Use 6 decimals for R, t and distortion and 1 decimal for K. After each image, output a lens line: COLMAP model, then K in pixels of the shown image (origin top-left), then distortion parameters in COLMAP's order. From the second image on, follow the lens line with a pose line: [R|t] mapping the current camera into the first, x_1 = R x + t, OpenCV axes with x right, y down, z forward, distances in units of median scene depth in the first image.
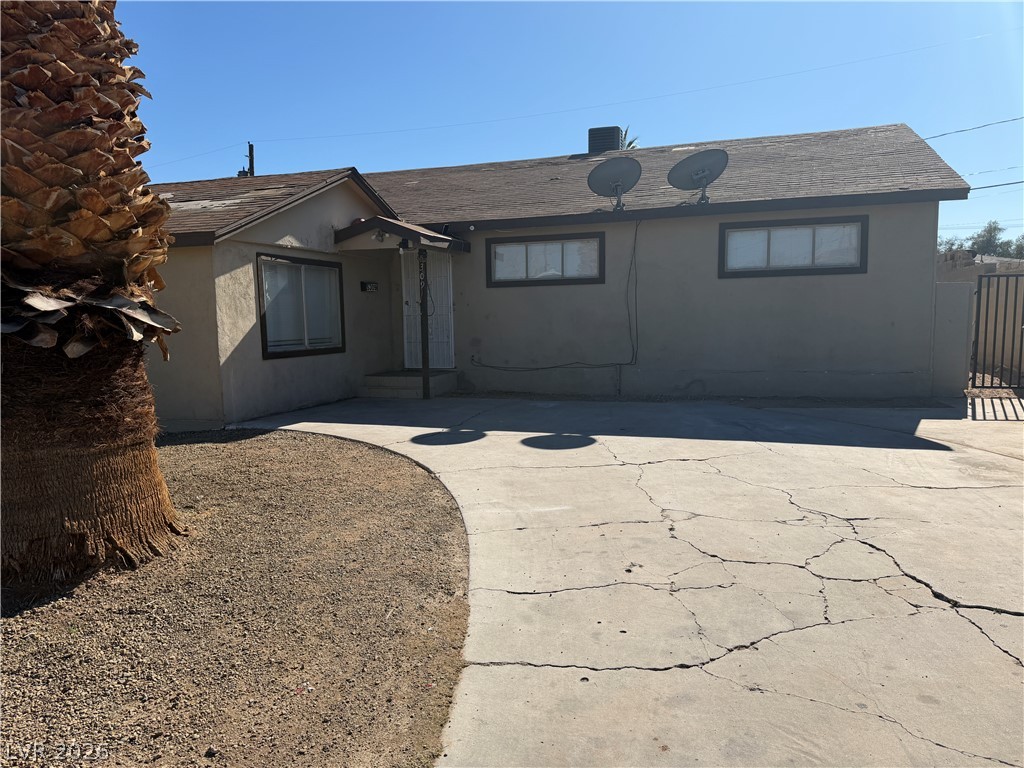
lens RADIAL K [[714.5, 0, 511.2], [0, 714.5, 393.0], [0, 0, 1]] dist [0.115984, -0.168482]
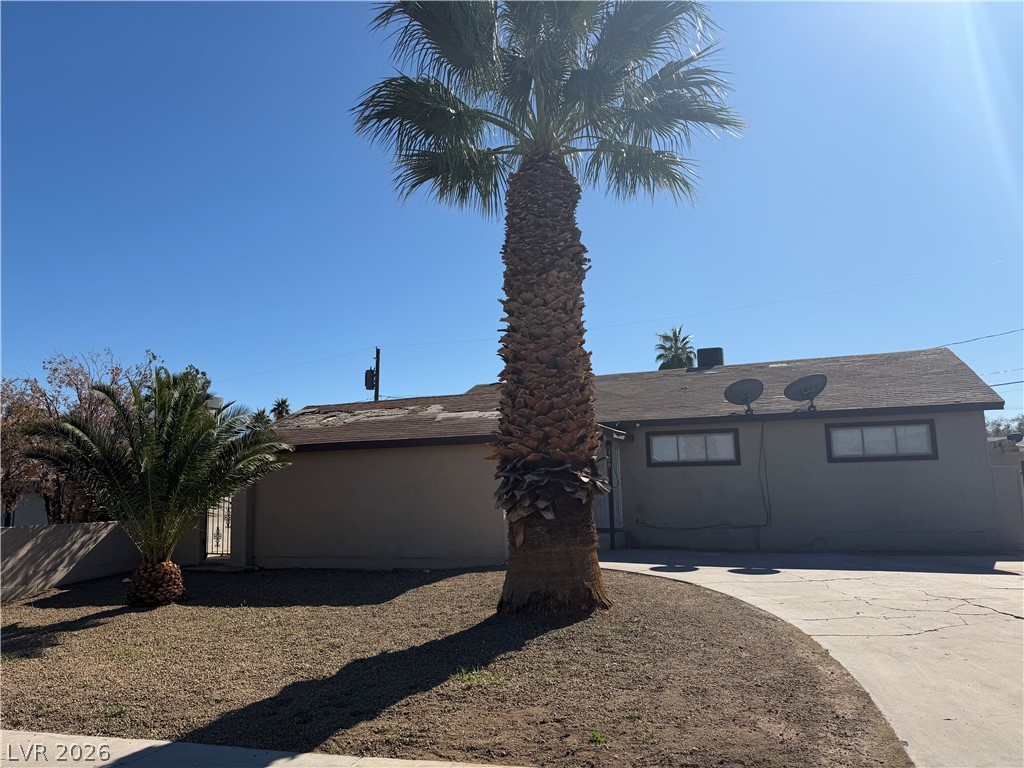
lens RADIAL K [[717.6, 0, 507.4], [0, 717.6, 381.5], [0, 0, 1]] dist [0.123523, -0.171202]
pose [[0.998488, -0.007295, -0.054480, -0.254026], [-0.006926, 0.966558, -0.256356, 0.055218], [0.054528, 0.256346, 0.965046, -0.430935]]
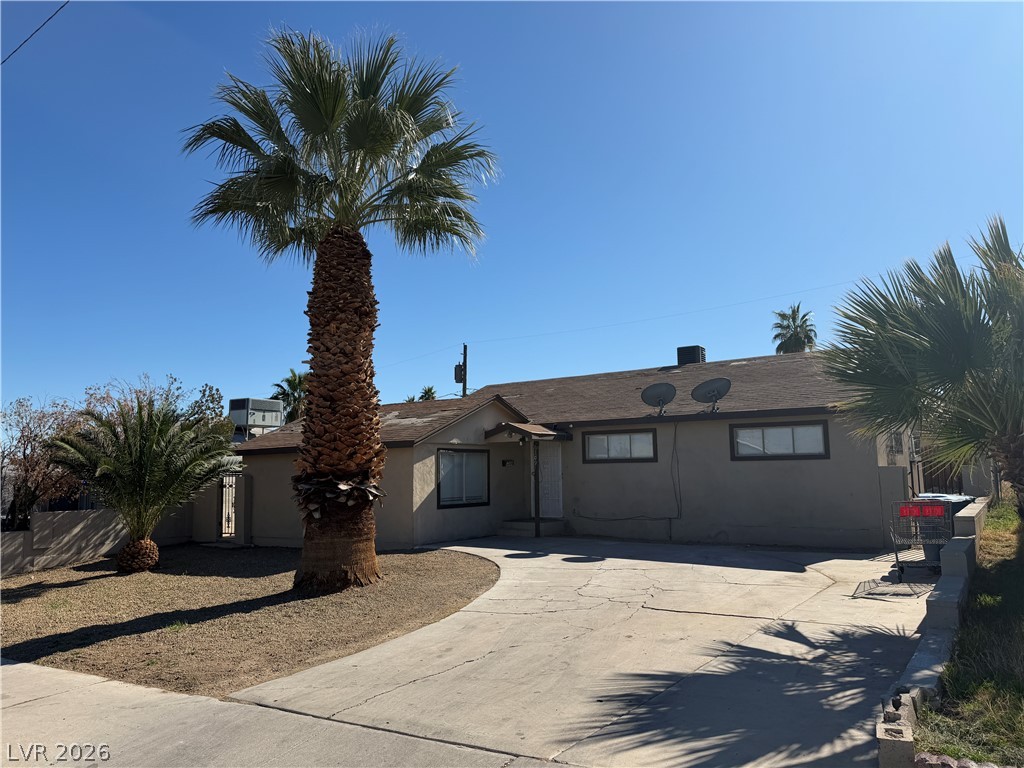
lens RADIAL K [[717.6, 0, 507.4], [0, 717.6, 381.5], [0, 0, 1]] dist [0.123523, -0.171202]
pose [[0.956166, -0.032024, -0.291070, 0.293430], [-0.035419, 0.974056, -0.223518, 0.031491], [0.290676, 0.224030, 0.930225, -0.554776]]
